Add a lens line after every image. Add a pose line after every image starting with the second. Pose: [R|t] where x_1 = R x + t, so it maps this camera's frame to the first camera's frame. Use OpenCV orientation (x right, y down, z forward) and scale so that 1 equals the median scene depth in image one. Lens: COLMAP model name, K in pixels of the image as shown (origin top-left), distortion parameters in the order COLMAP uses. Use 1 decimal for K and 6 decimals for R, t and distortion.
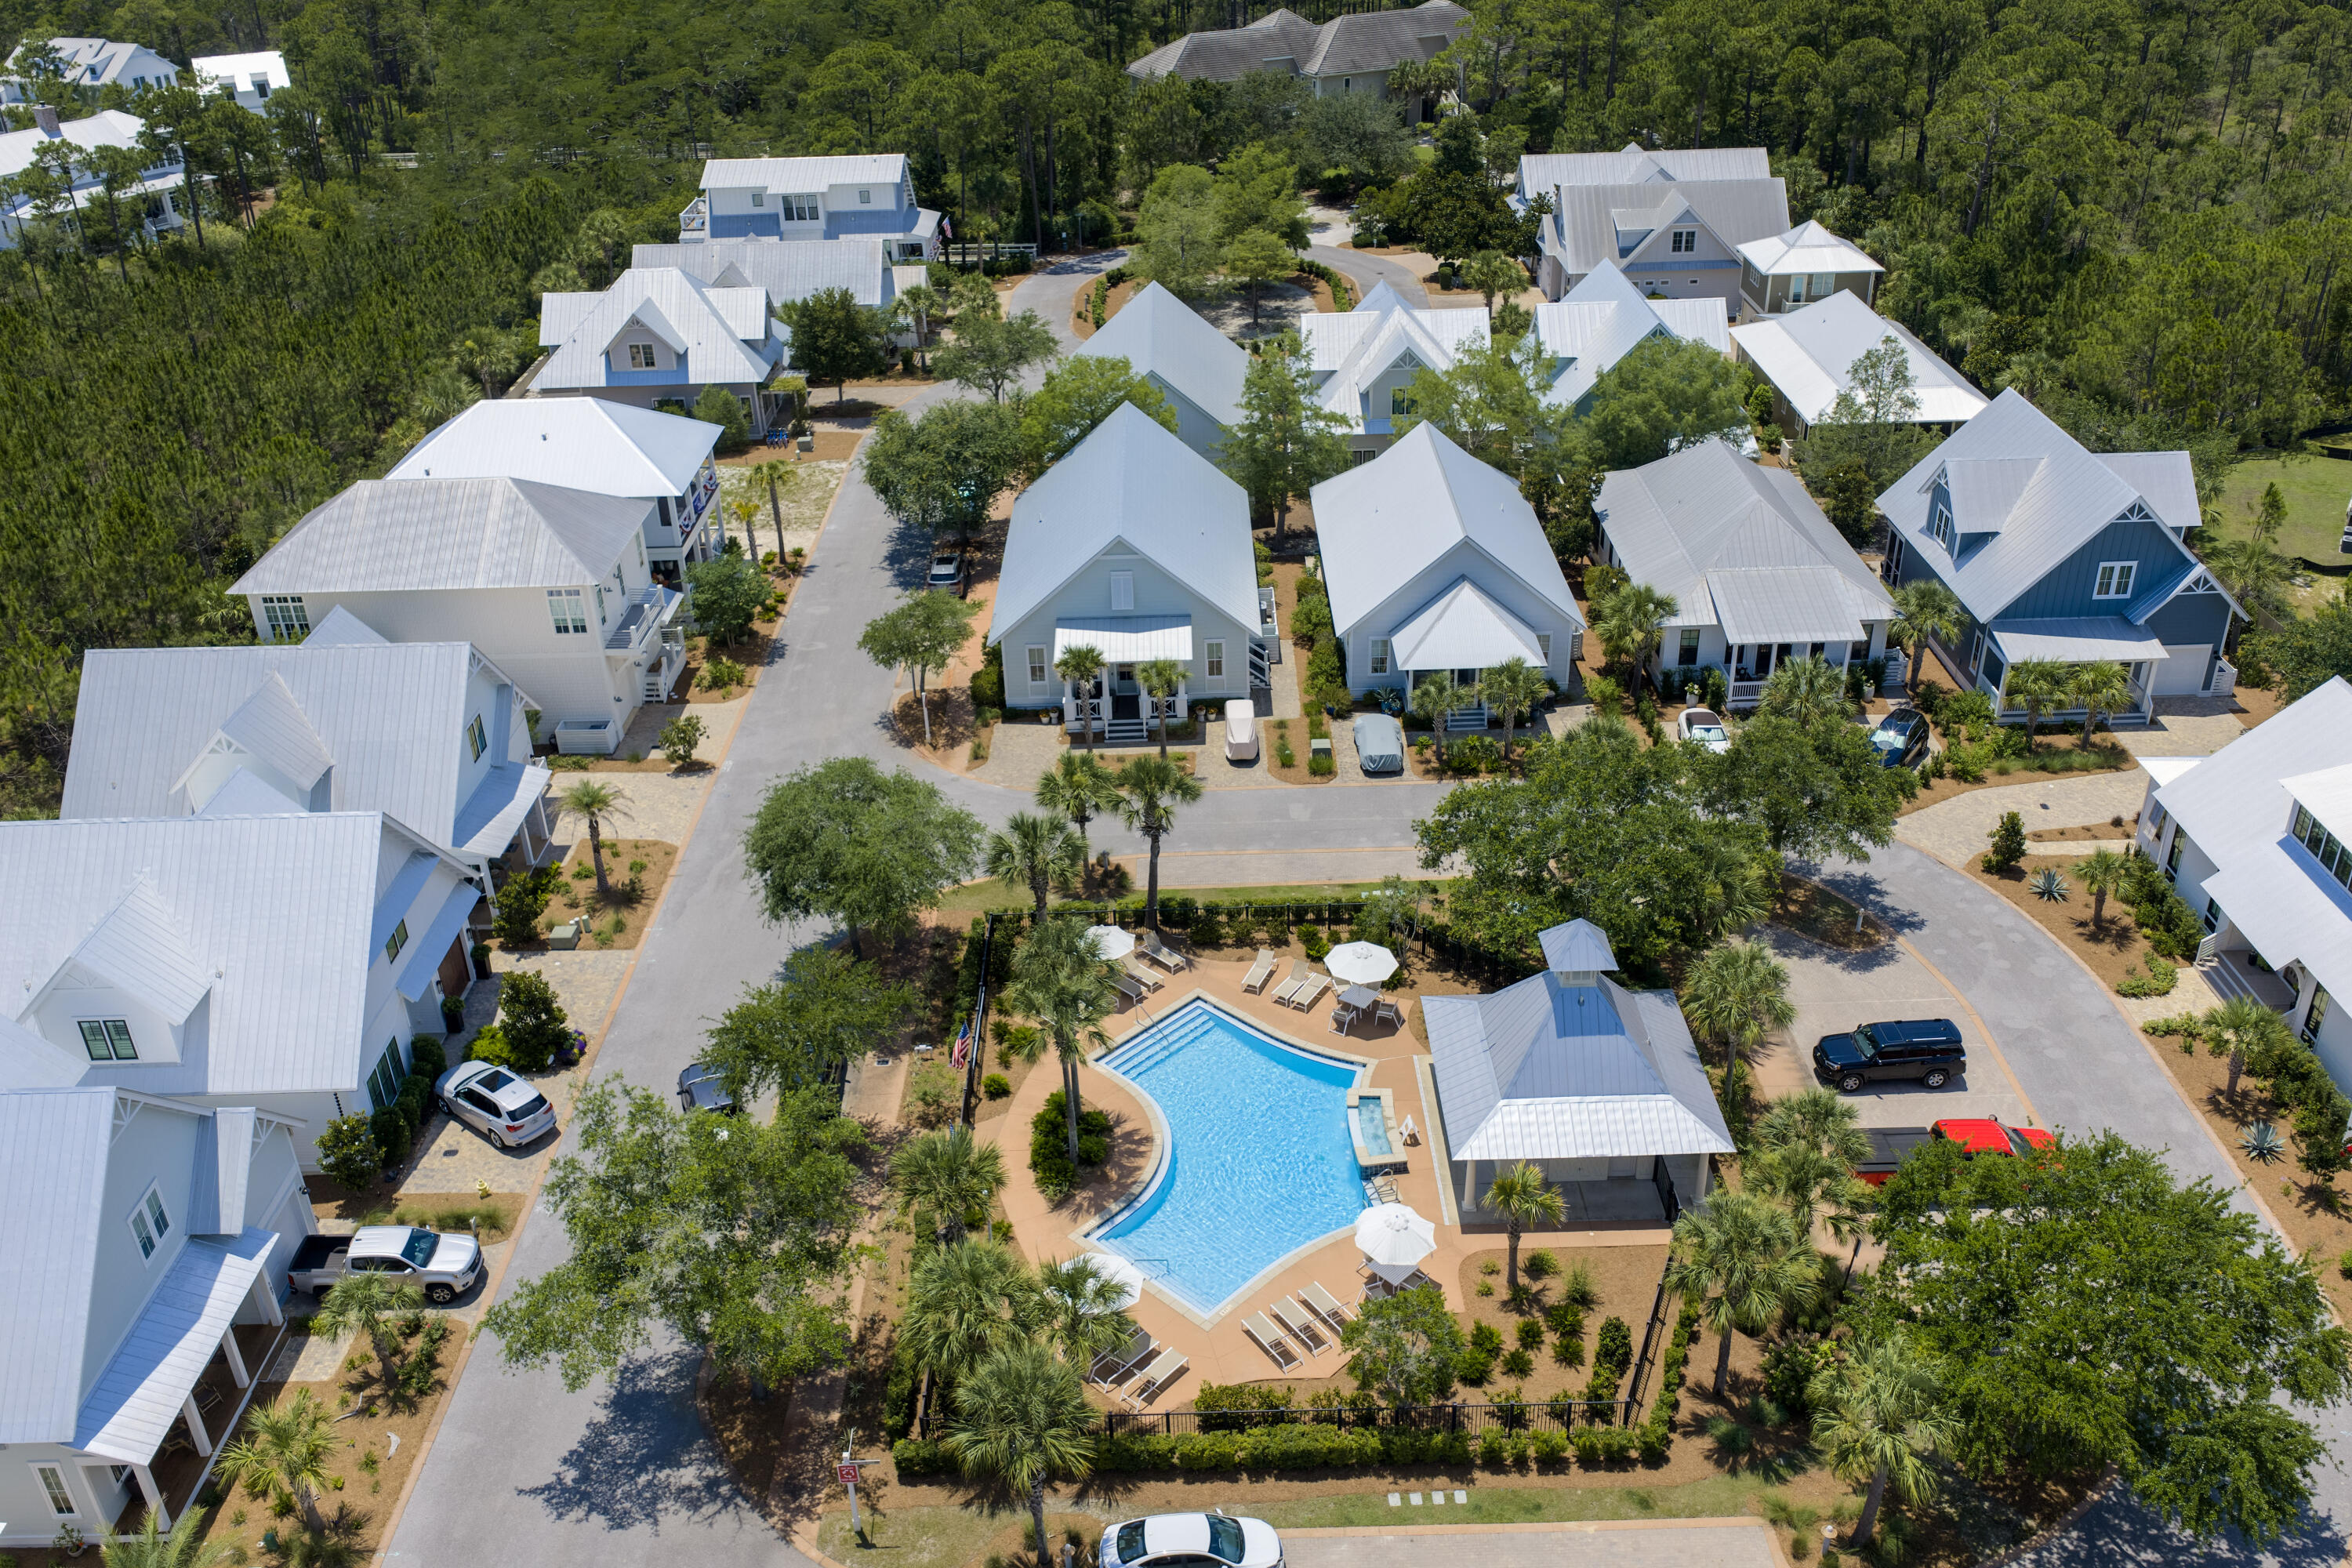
lens RADIAL K [[1948.3, 0, 1182.7], [0, 1948.3, 787.4], [0, 0, 1]] dist [0.015059, -0.026444]
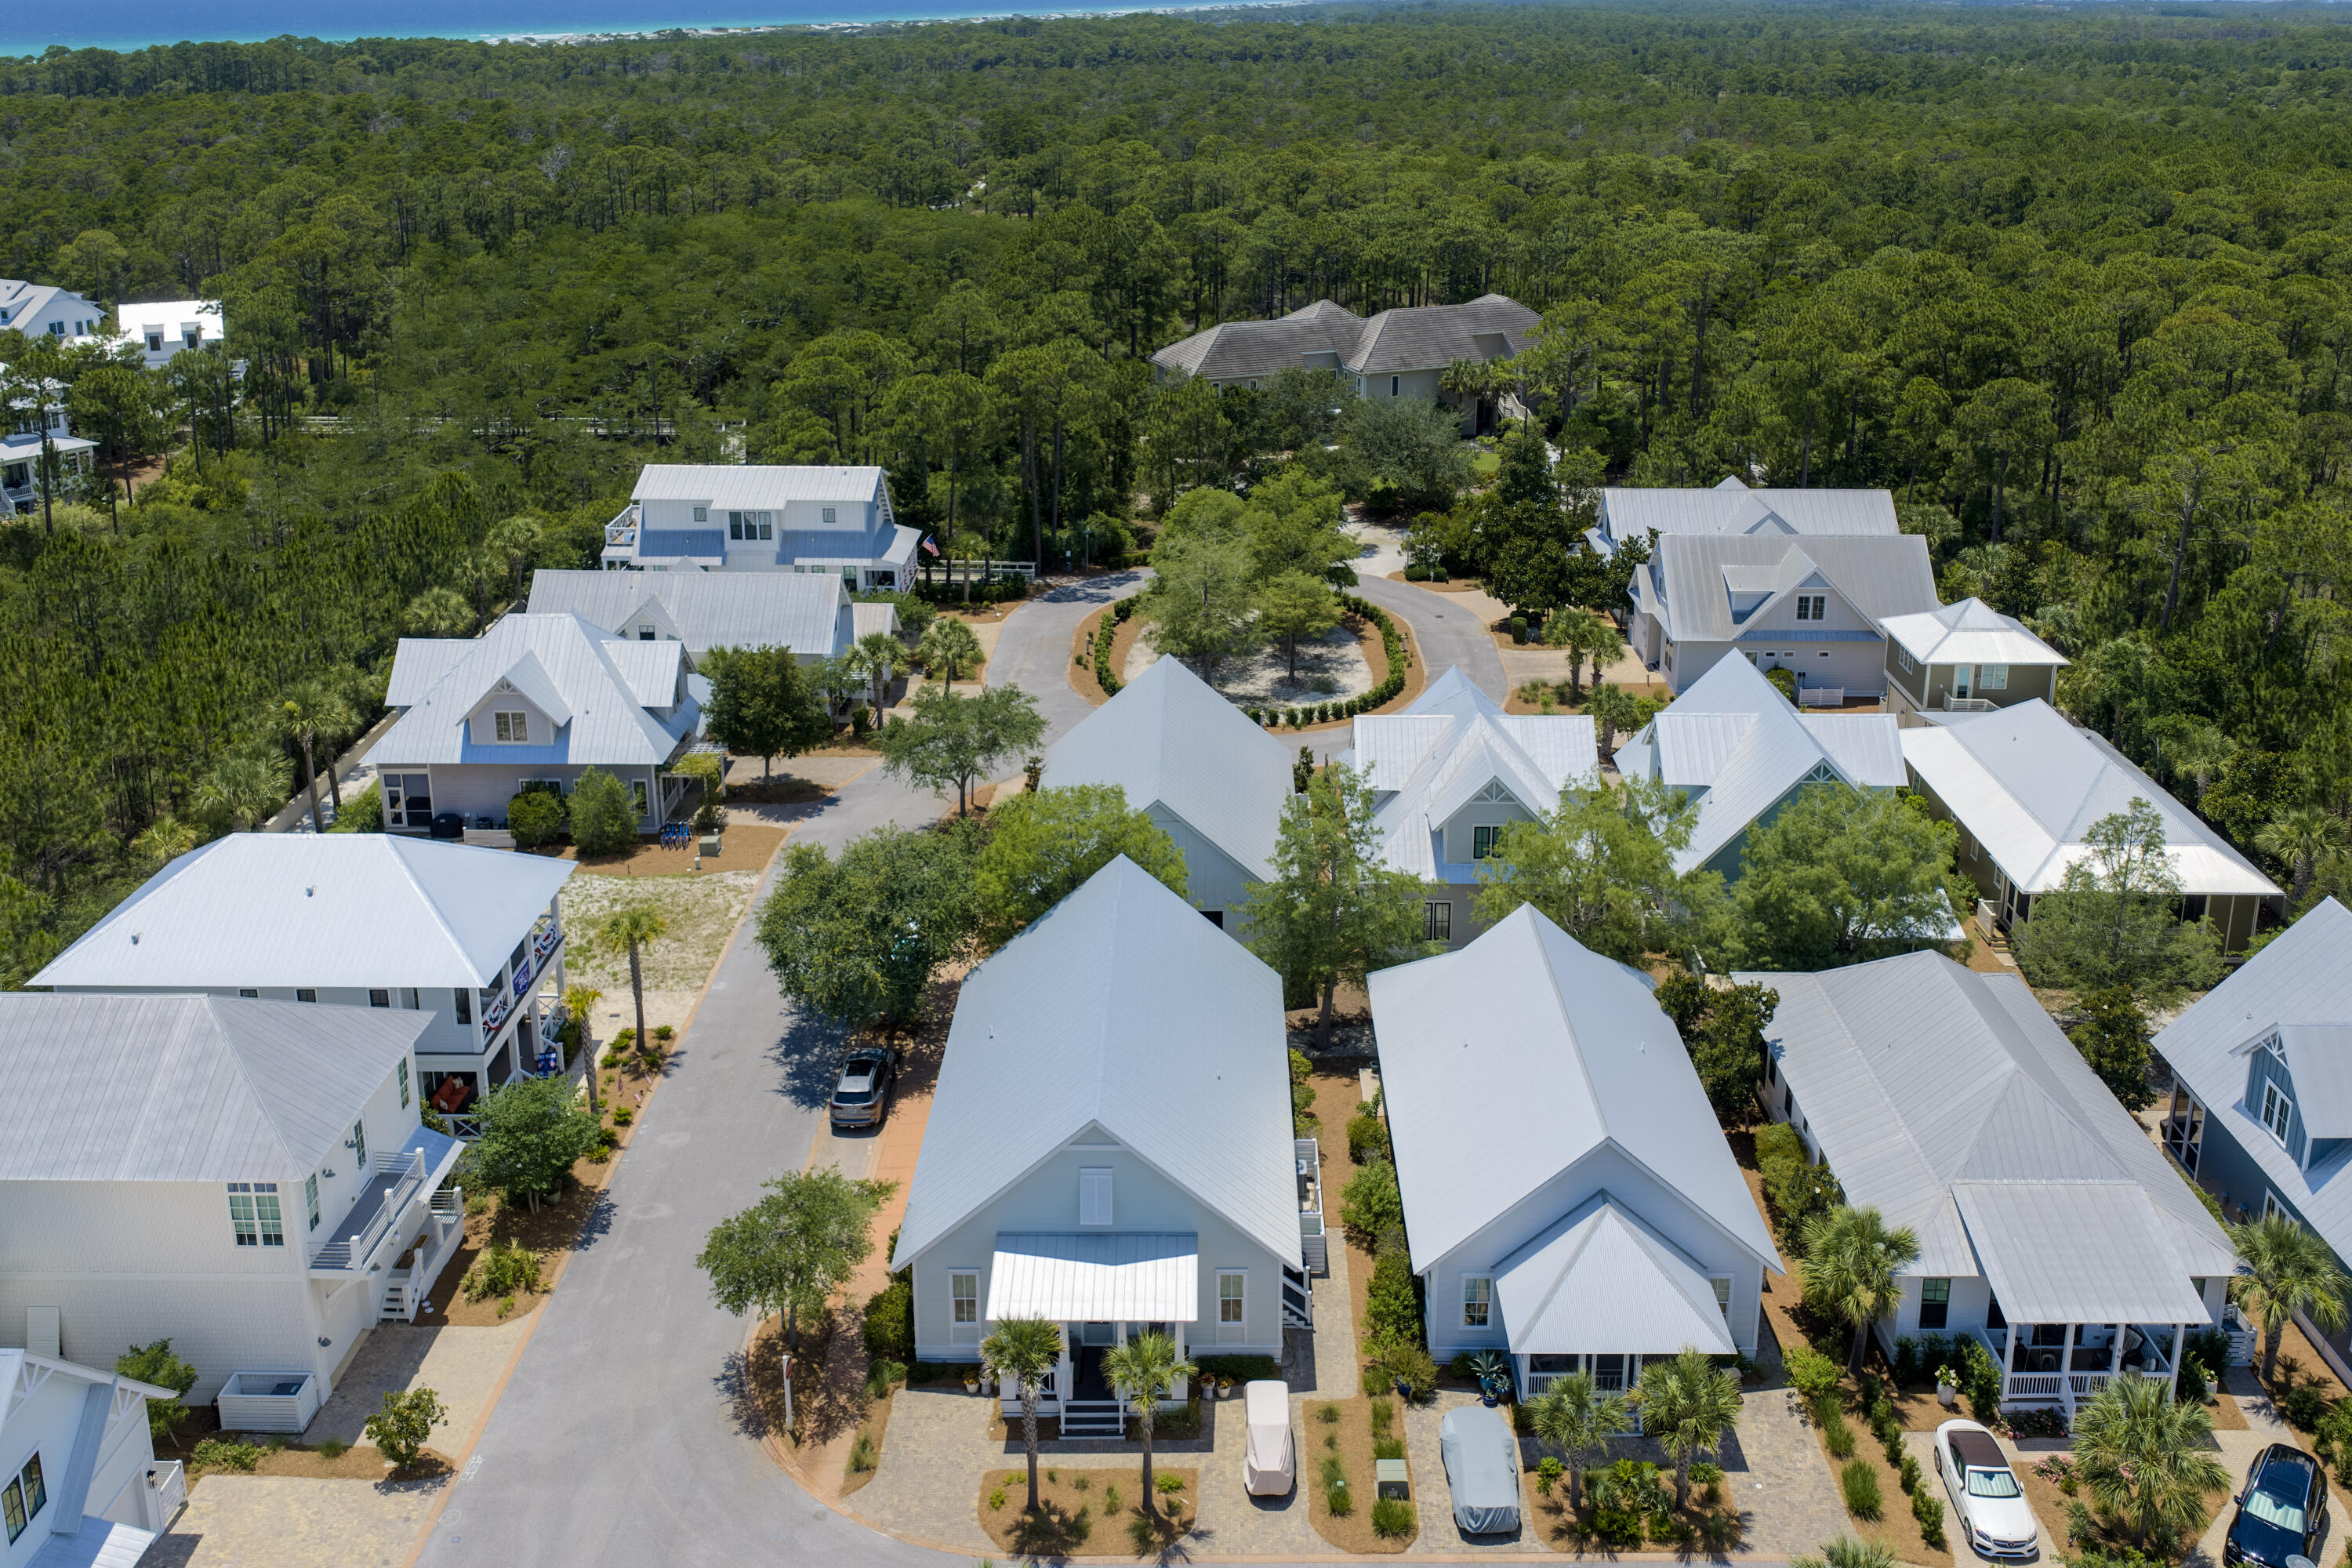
lens RADIAL K [[2009.2, 0, 1232.3], [0, 2009.2, 527.4], [0, 0, 1]] dist [0.005079, -0.005855]
pose [[0.999306, 0.034958, 0.012855, -0.001304], [-0.030822, 0.969910, -0.241506, -0.153616], [-0.020911, 0.240942, 0.970314, 0.261416]]
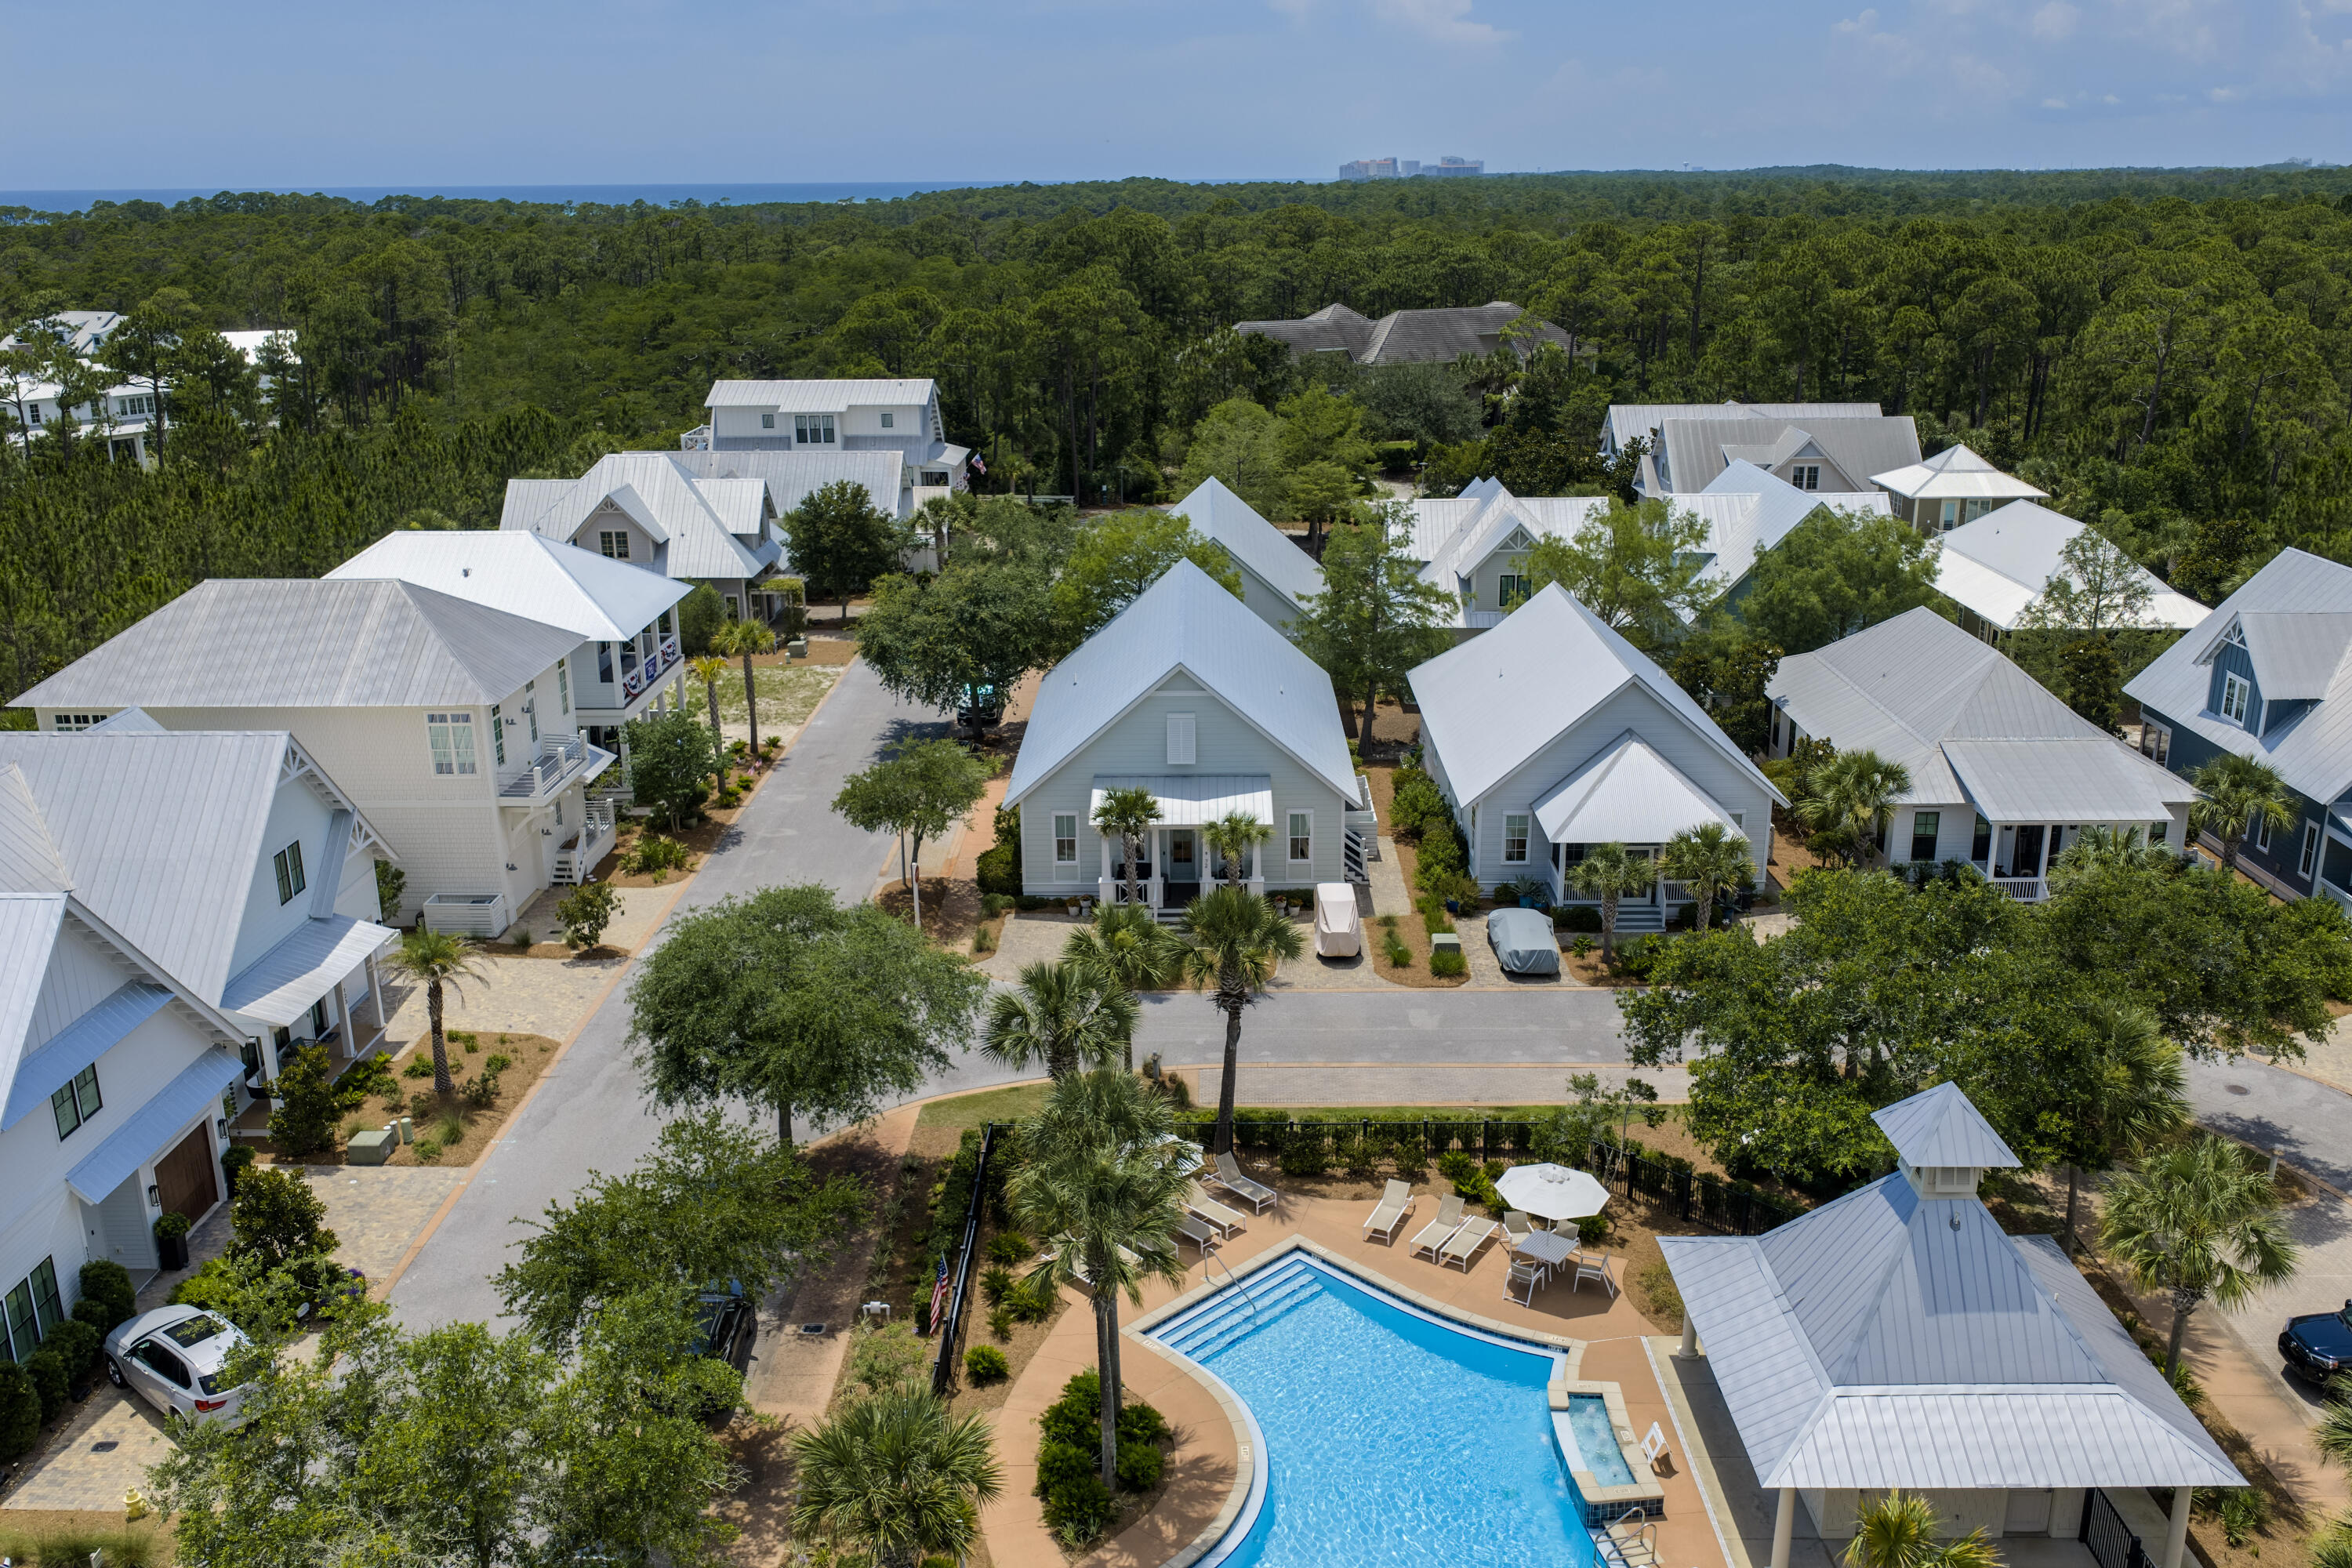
lens RADIAL K [[1948.3, 0, 1182.7], [0, 1948.3, 787.4], [0, 0, 1]] dist [0.015059, -0.026444]
pose [[0.999654, 0.024596, -0.009297, -0.022125], [-0.025970, 0.978902, -0.202674, 0.069622], [0.004116, 0.202845, 0.979202, 0.246930]]
